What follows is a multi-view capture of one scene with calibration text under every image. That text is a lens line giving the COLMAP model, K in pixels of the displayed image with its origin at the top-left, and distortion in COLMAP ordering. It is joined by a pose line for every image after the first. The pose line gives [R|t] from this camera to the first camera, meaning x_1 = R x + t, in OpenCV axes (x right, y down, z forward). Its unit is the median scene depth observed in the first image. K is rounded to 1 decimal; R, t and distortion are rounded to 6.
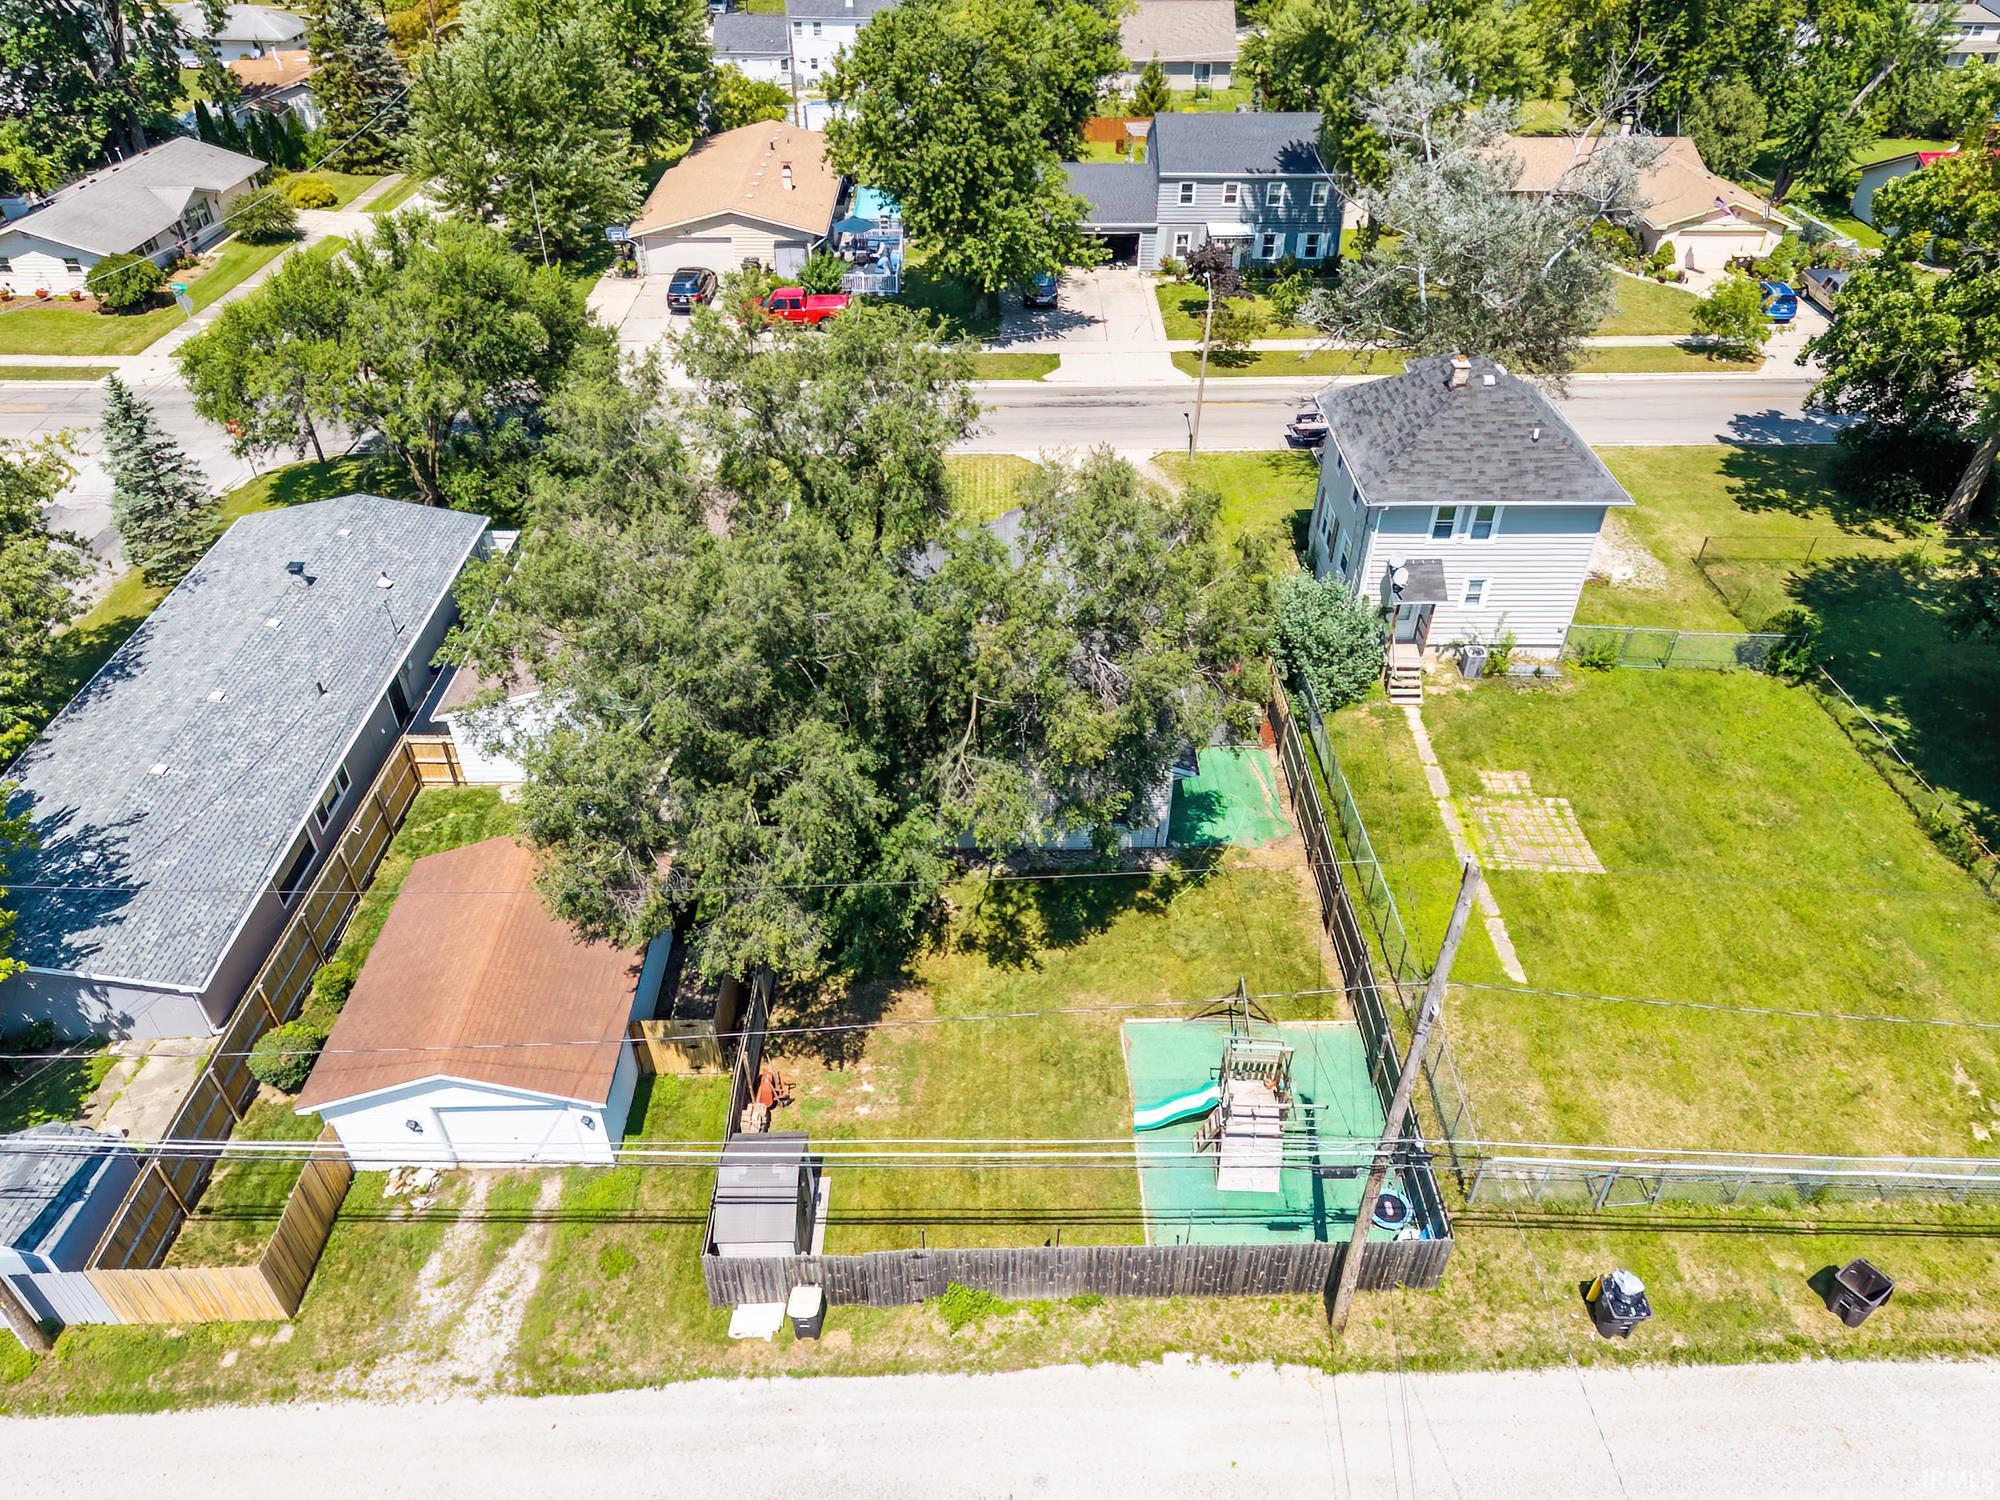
lens RADIAL K [[1335.6, 0, 1004.5], [0, 1335.6, 738.3], [0, 0, 1]] dist [0.044683, -0.029895]
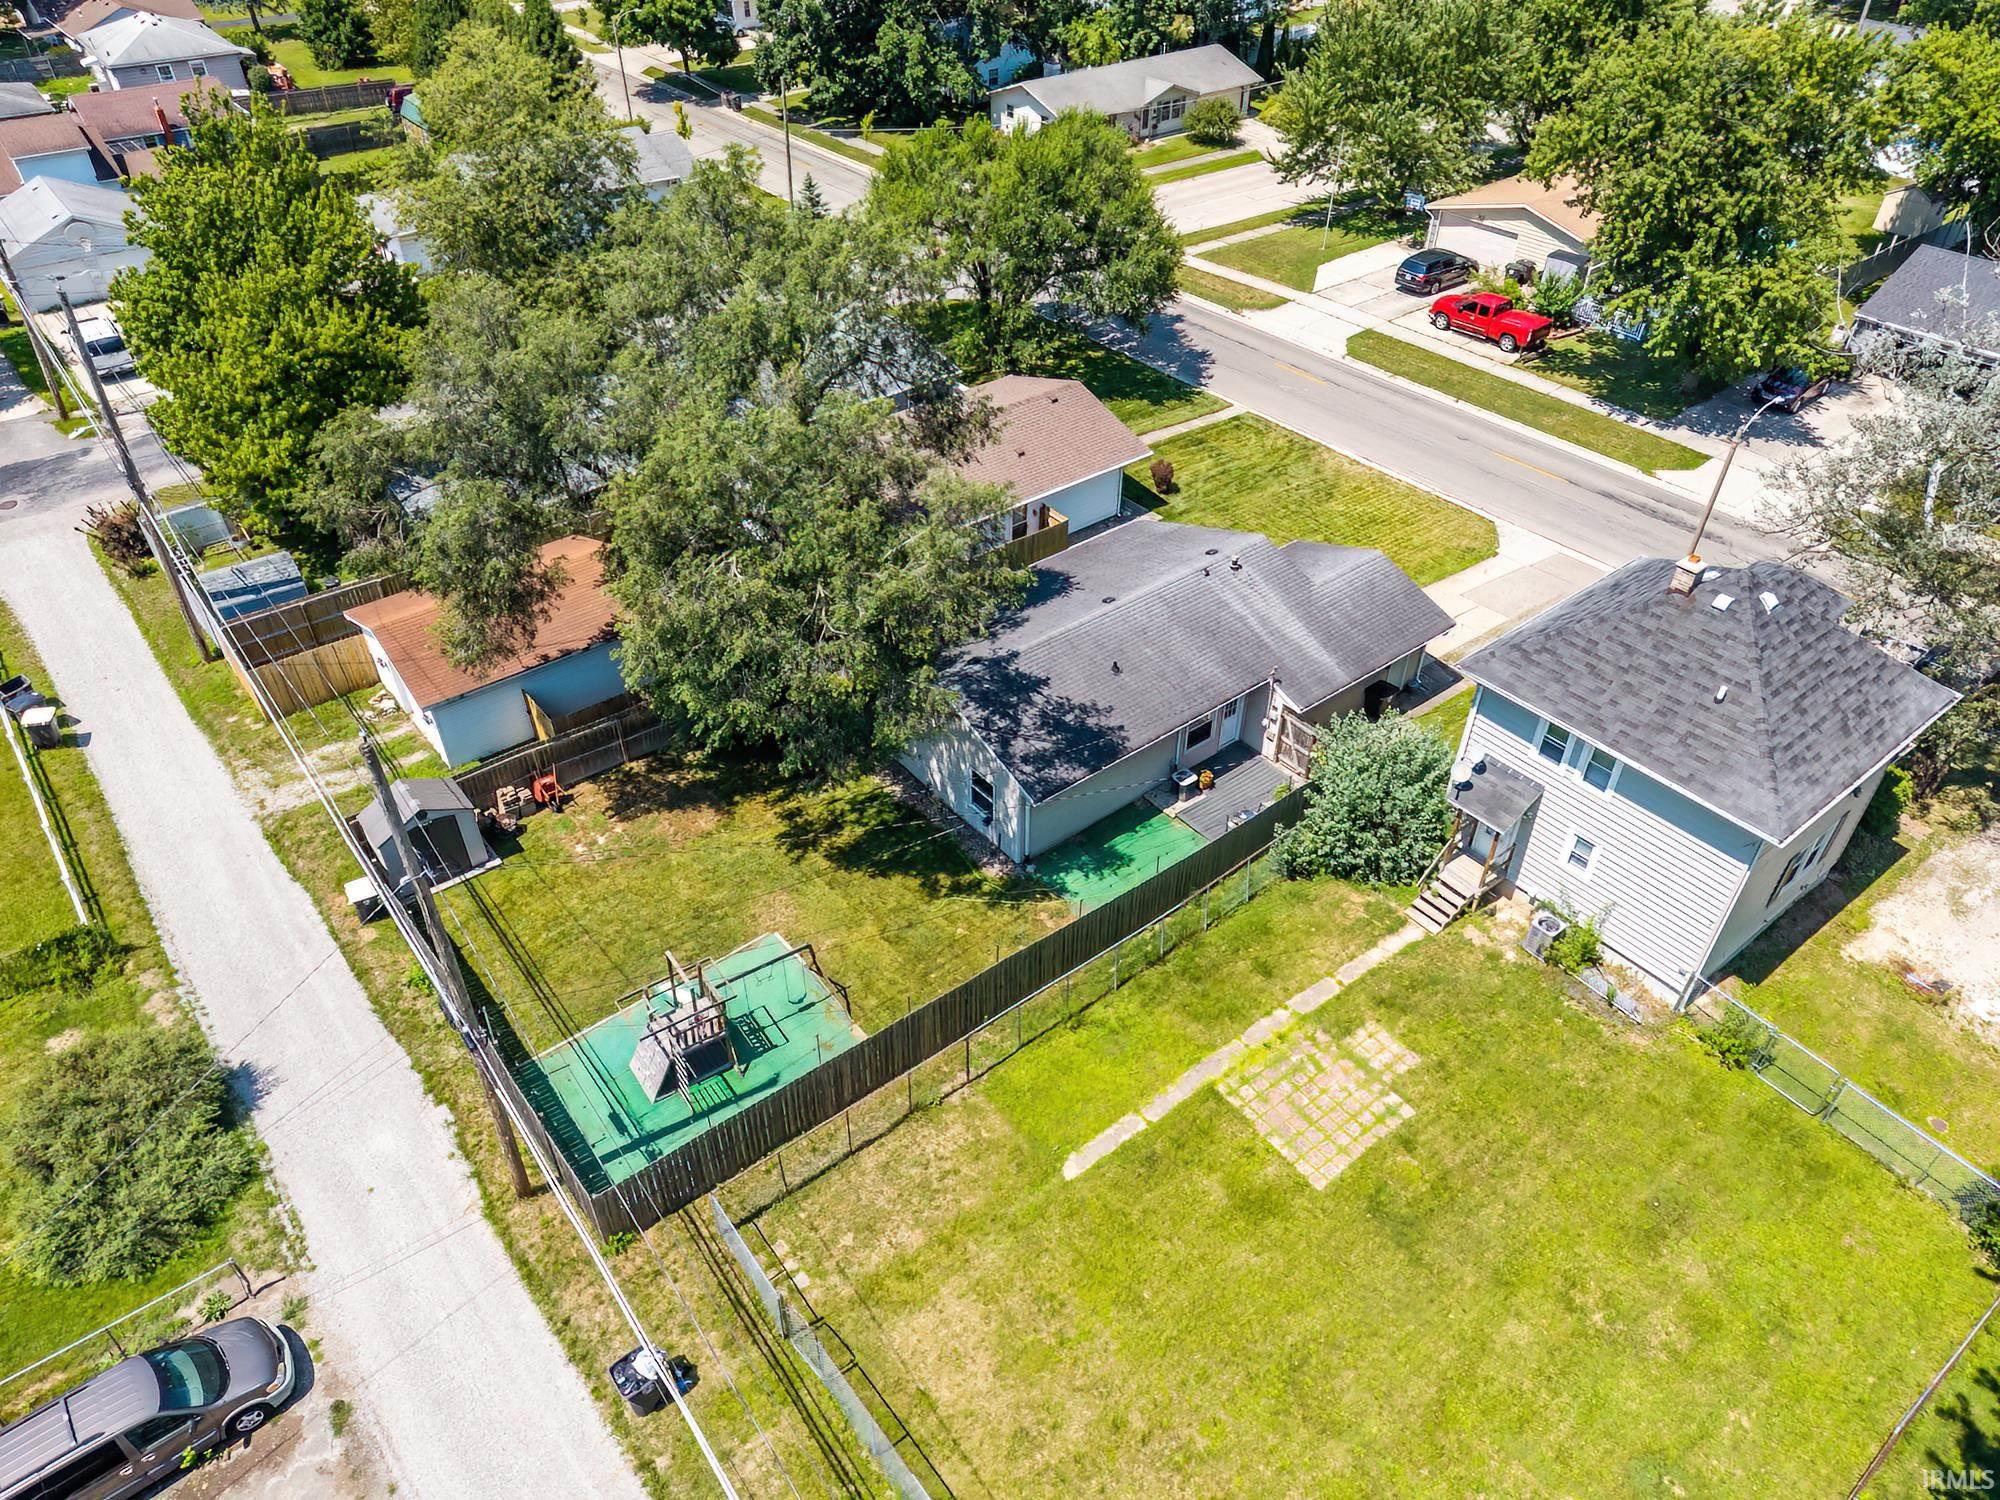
lens RADIAL K [[1335.6, 0, 1004.5], [0, 1335.6, 738.3], [0, 0, 1]] dist [0.044683, -0.029895]
pose [[0.617594, 0.486615, -0.617887, 0.722648], [-0.475774, 0.856723, 0.199160, -0.198284], [0.626272, 0.170975, 0.760625, 0.275031]]
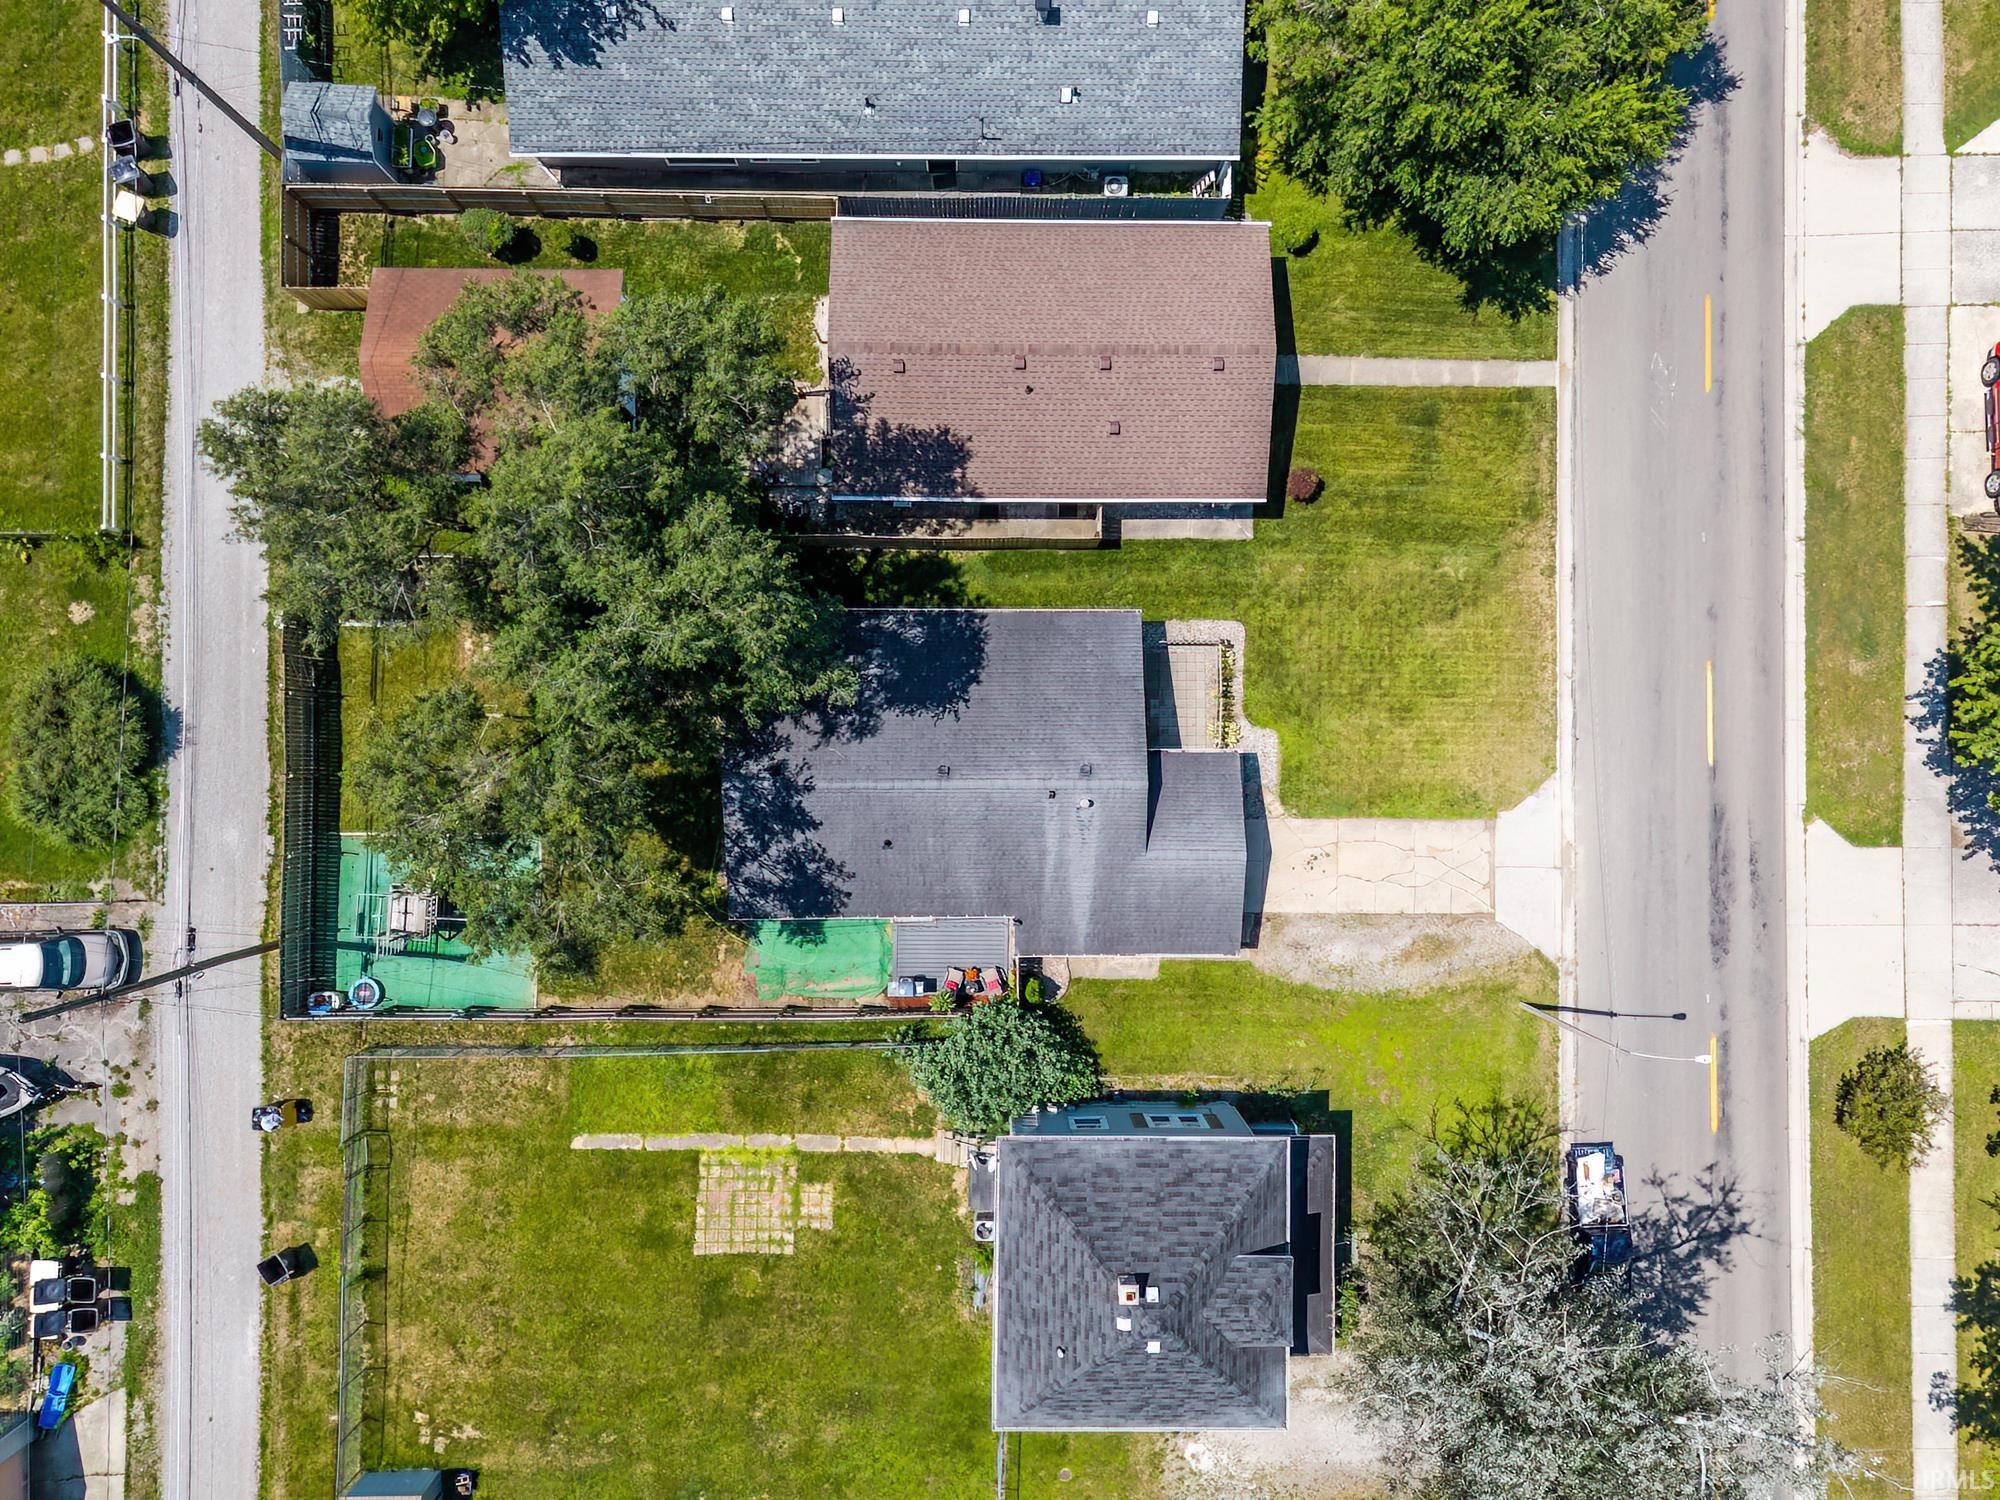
lens RADIAL K [[1335.6, 0, 1004.5], [0, 1335.6, 738.3], [0, 0, 1]] dist [0.044683, -0.029895]
pose [[-0.013258, 0.999801, -0.014913, 0.007162], [-0.622004, 0.003431, 0.783007, -1.054976], [0.782902, 0.019657, 0.621834, 0.494573]]
